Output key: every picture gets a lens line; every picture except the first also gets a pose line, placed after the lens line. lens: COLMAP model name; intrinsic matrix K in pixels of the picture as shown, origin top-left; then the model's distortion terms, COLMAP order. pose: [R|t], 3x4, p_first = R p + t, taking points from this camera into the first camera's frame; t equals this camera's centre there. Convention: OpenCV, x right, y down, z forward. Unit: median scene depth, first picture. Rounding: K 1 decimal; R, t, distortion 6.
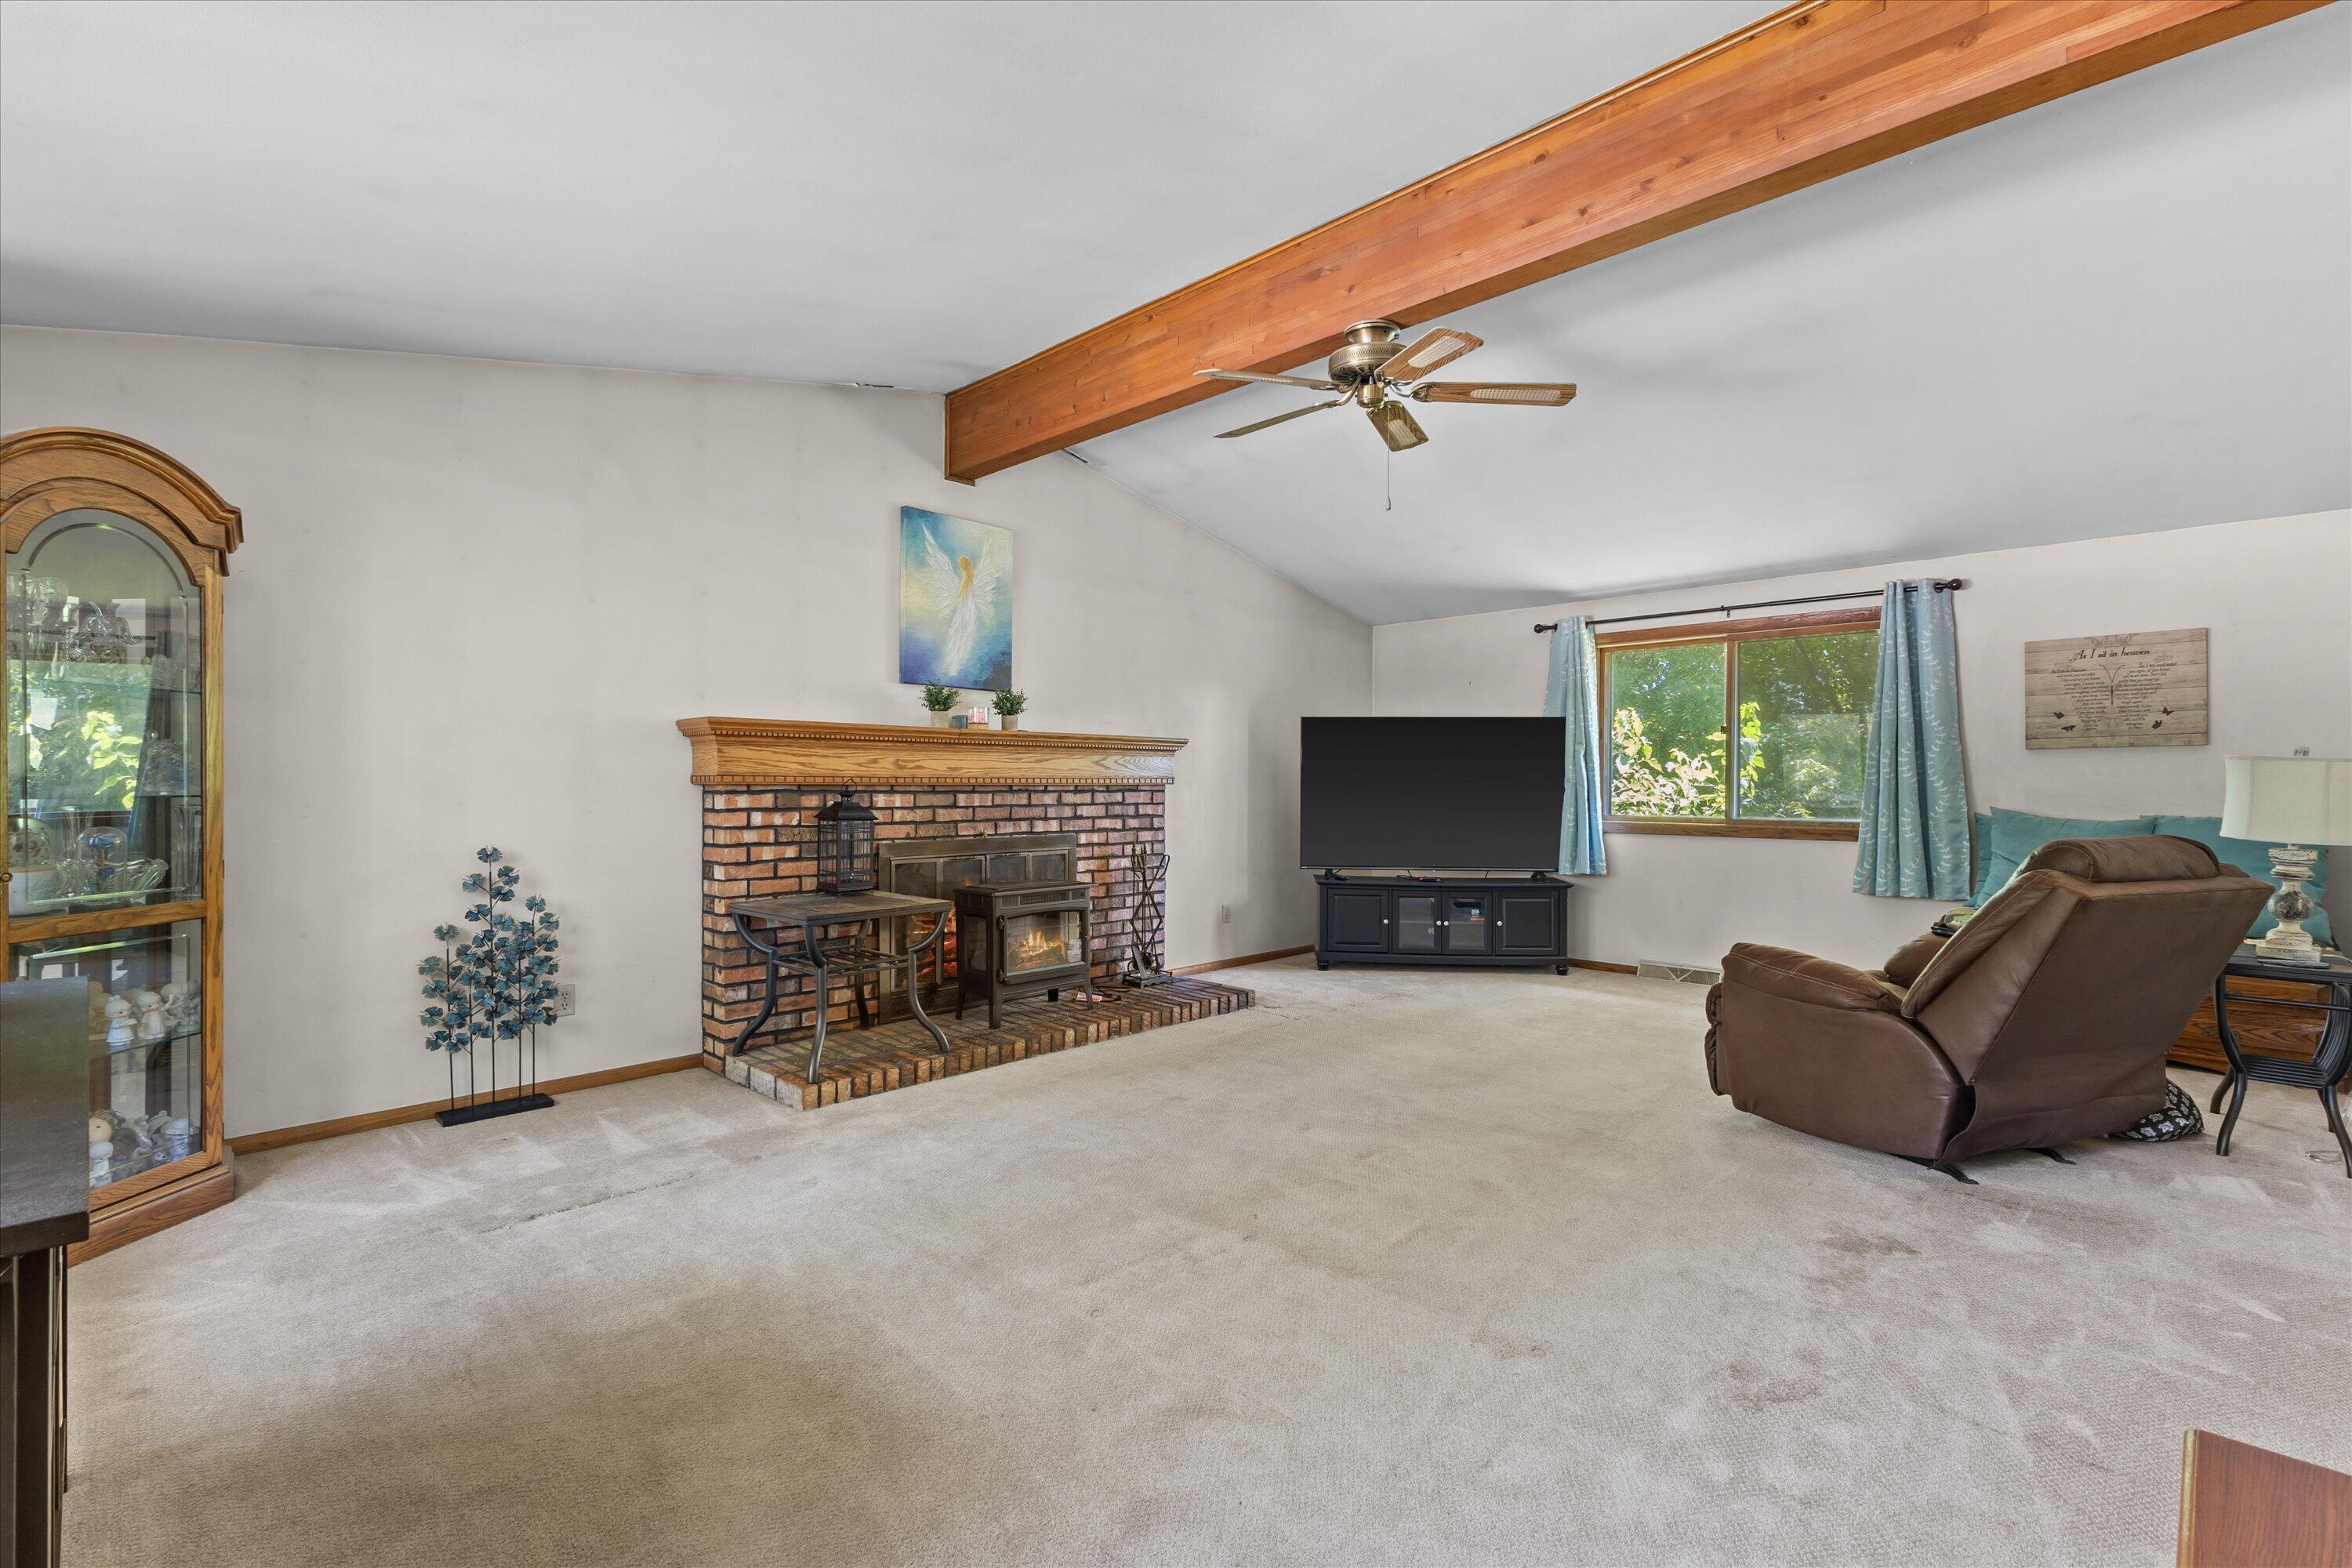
lens RADIAL K [[1036.4, 0, 1170.0], [0, 1036.4, 795.5], [0, 0, 1]] dist [-0.001875, -0.000105]
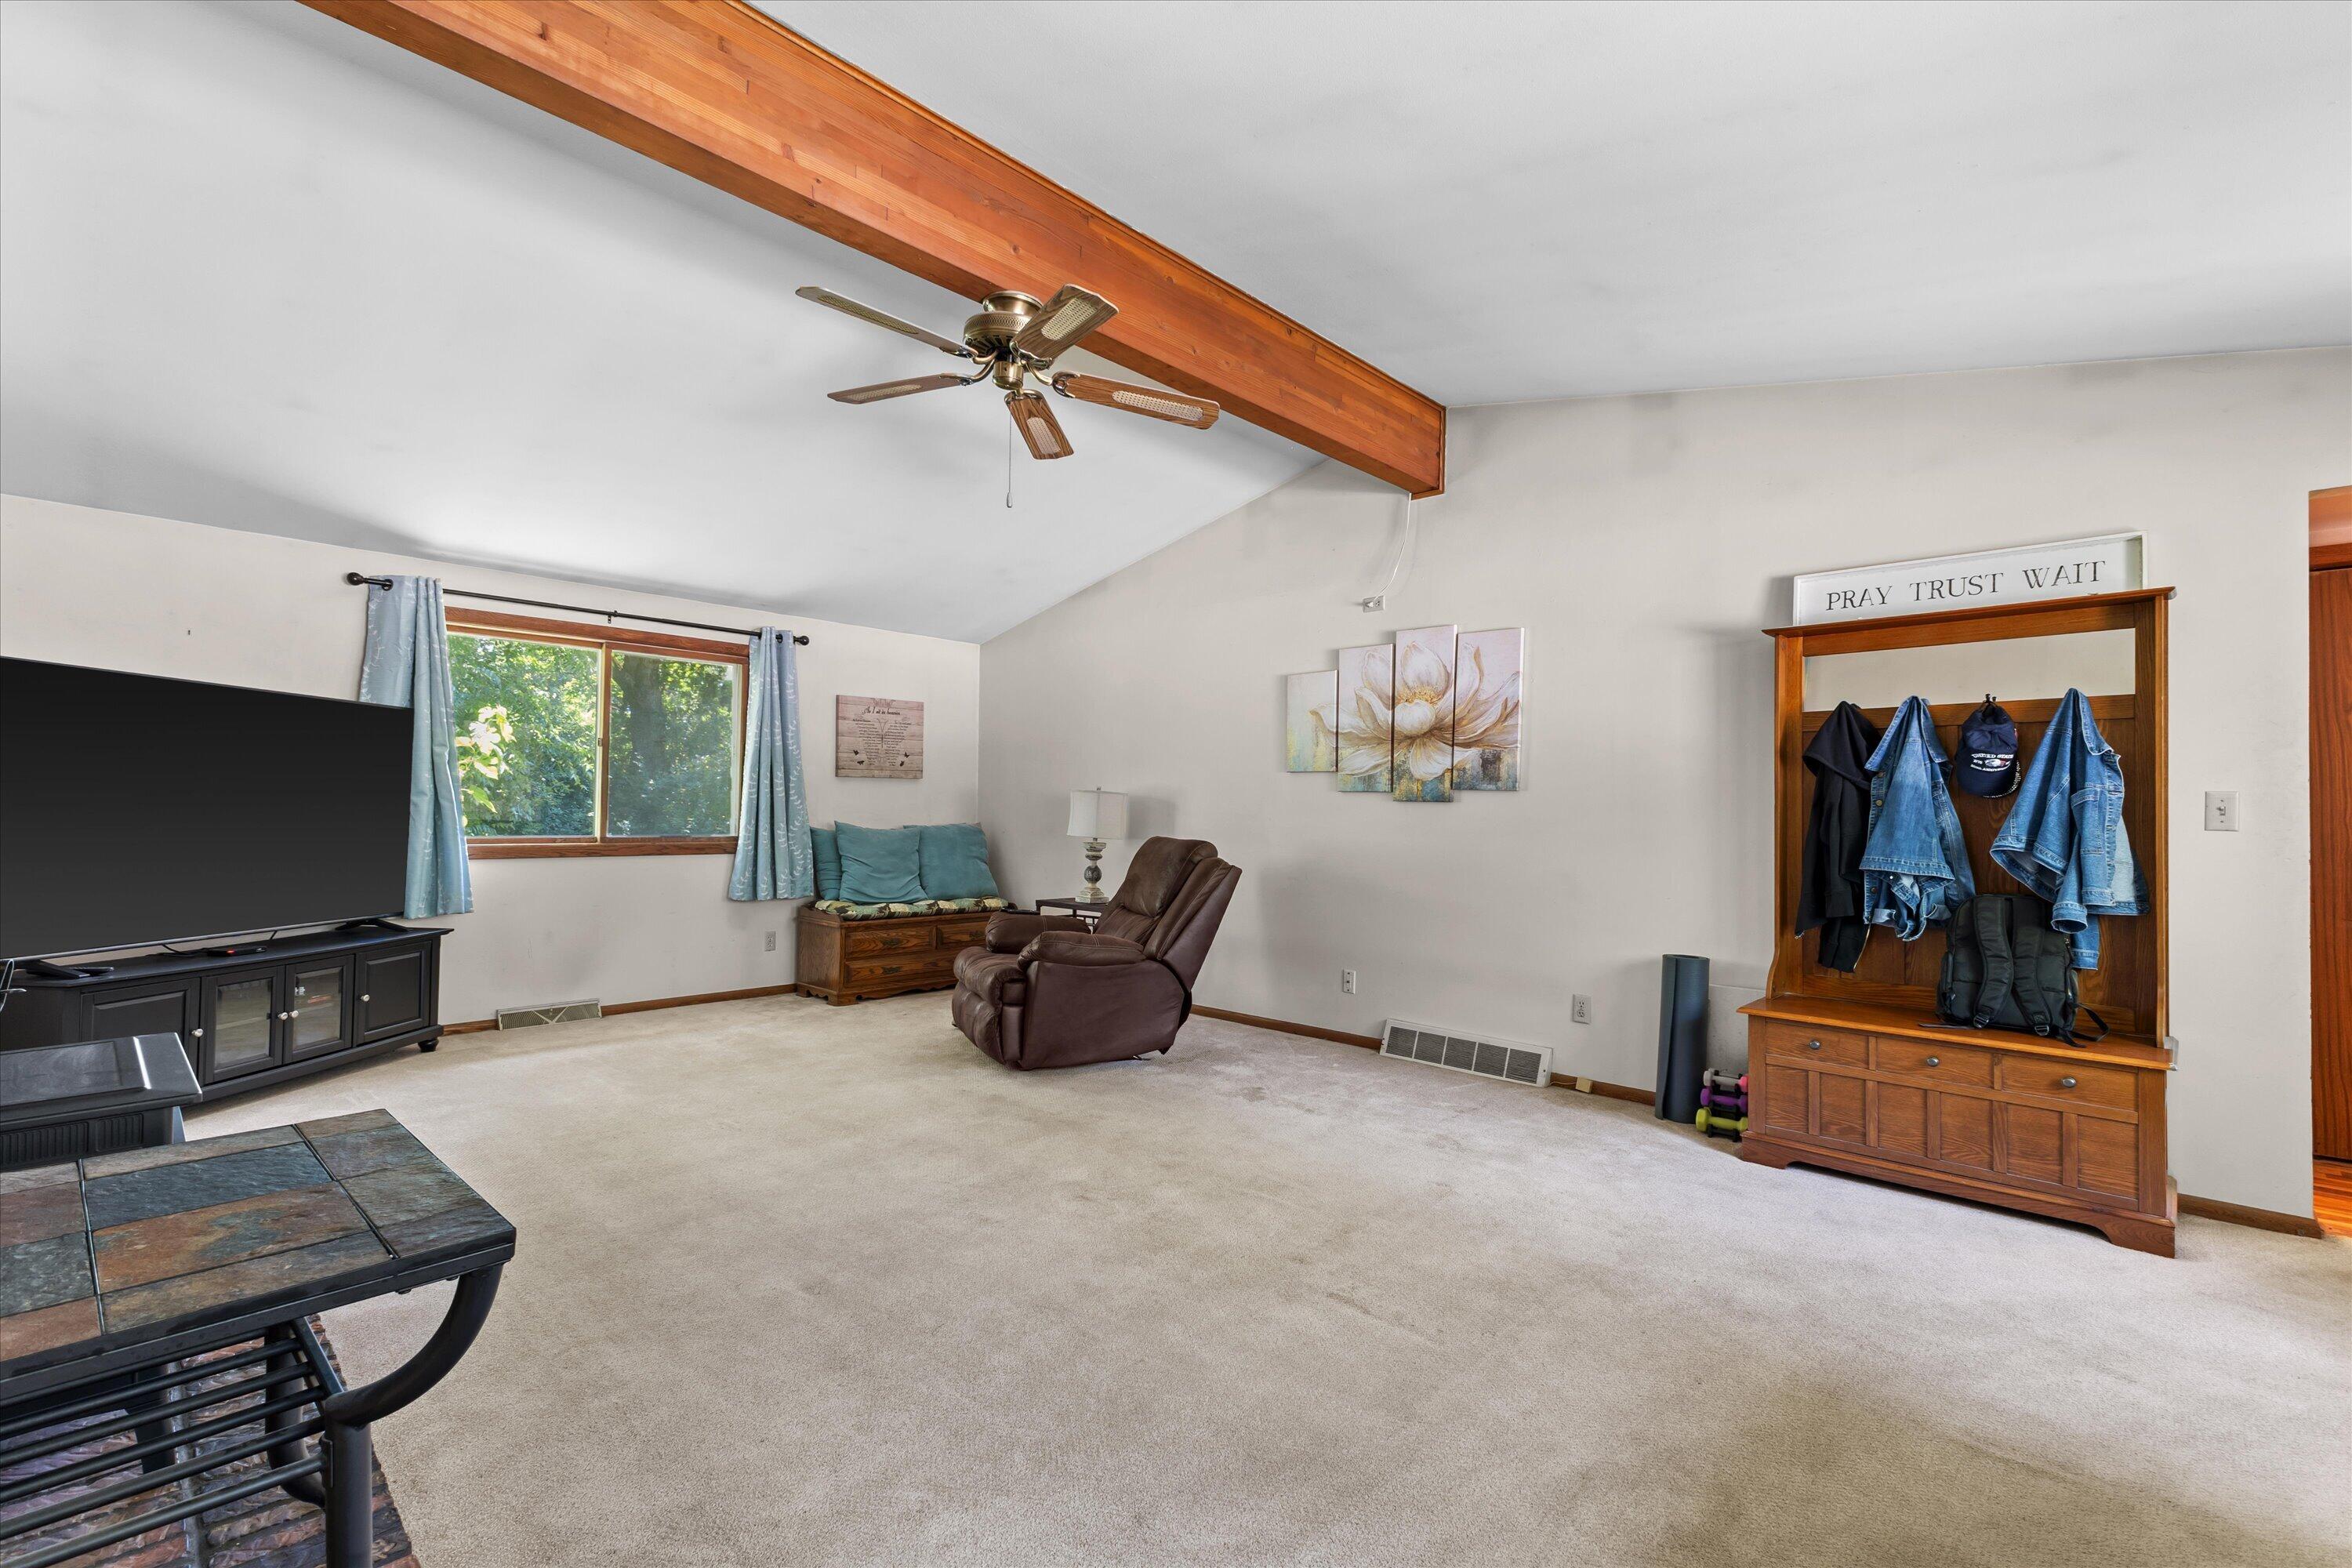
lens RADIAL K [[1036.4, 0, 1169.0], [0, 1036.4, 777.7], [0, 0, 1]] dist [-0.001875, -0.000105]
pose [[-0.020744, 0.032381, 0.999260, -0.507041], [-0.002203, 0.999471, -0.032433, -0.001707], [-0.999782, -0.002874, -0.020662, 0.627107]]
